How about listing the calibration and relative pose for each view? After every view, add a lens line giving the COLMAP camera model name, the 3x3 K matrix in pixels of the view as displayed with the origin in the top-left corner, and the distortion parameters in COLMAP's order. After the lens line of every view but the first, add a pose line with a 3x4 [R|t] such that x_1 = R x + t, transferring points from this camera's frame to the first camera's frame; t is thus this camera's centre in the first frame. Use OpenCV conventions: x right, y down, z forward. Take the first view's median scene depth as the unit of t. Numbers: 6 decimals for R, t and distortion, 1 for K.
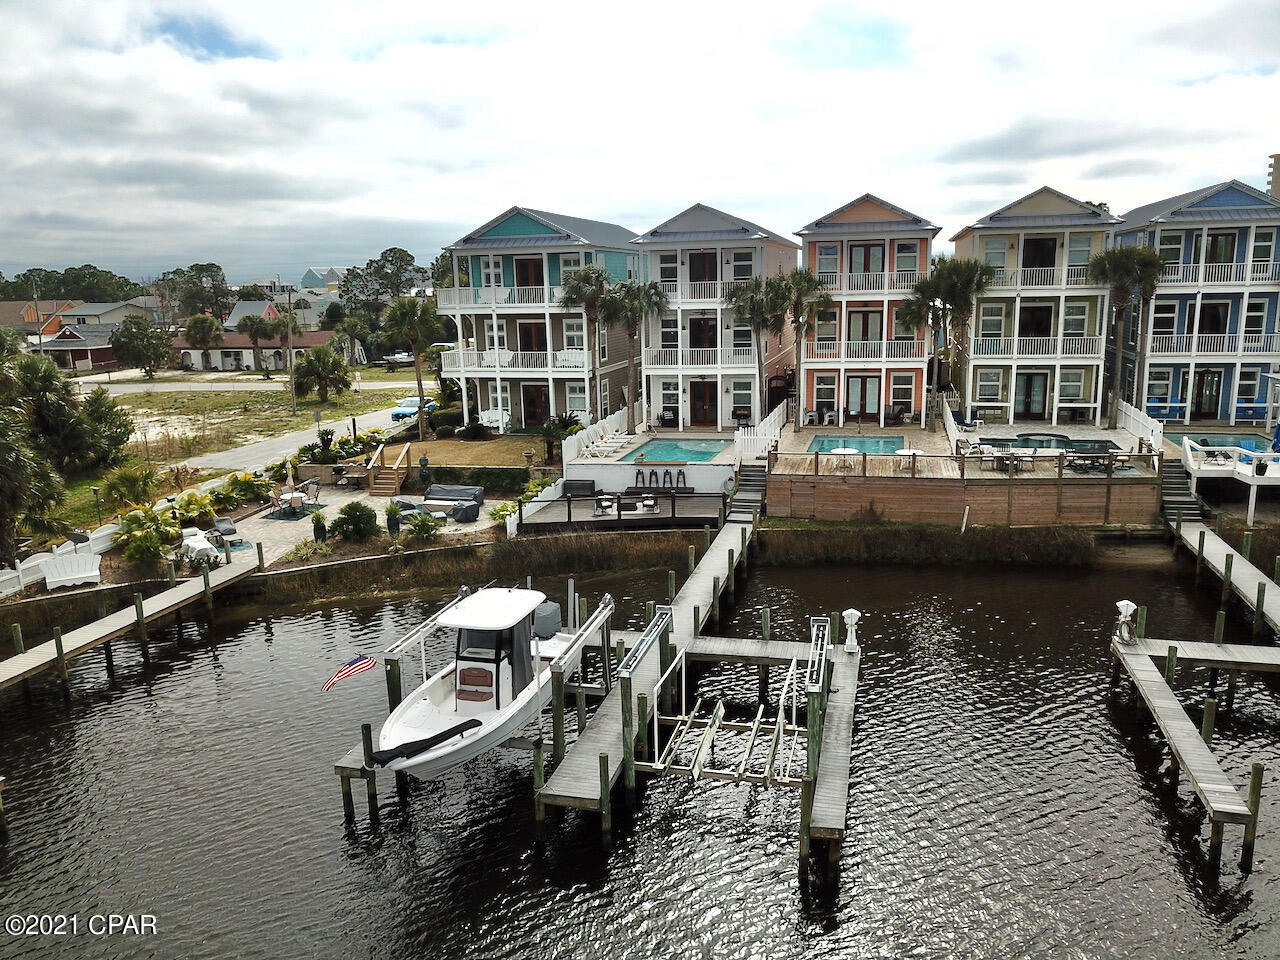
lens RADIAL K [[975.3, 0, 646.4], [0, 975.3, 486.6], [0, 0, 1]] dist [0.017175, -0.017475]
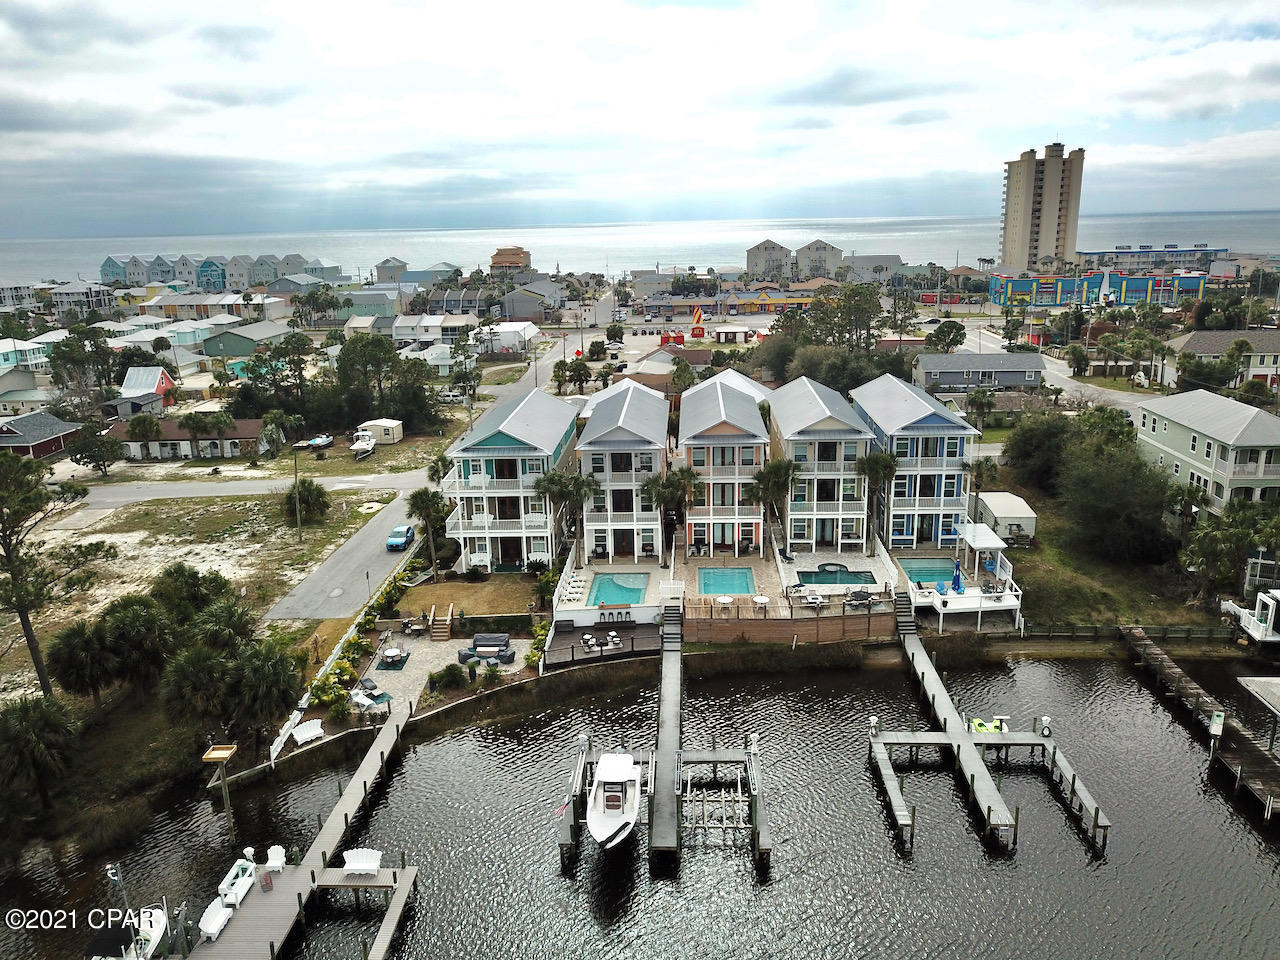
lens RADIAL K [[975.3, 0, 641.9], [0, 975.3, 481.1], [0, 0, 1]] dist [0.017175, -0.017475]
pose [[0.980216, -0.052621, 0.190806, -0.216982], [0.042708, 0.997533, 0.055704, -0.293271], [-0.193267, -0.046454, 0.980046, -0.542315]]
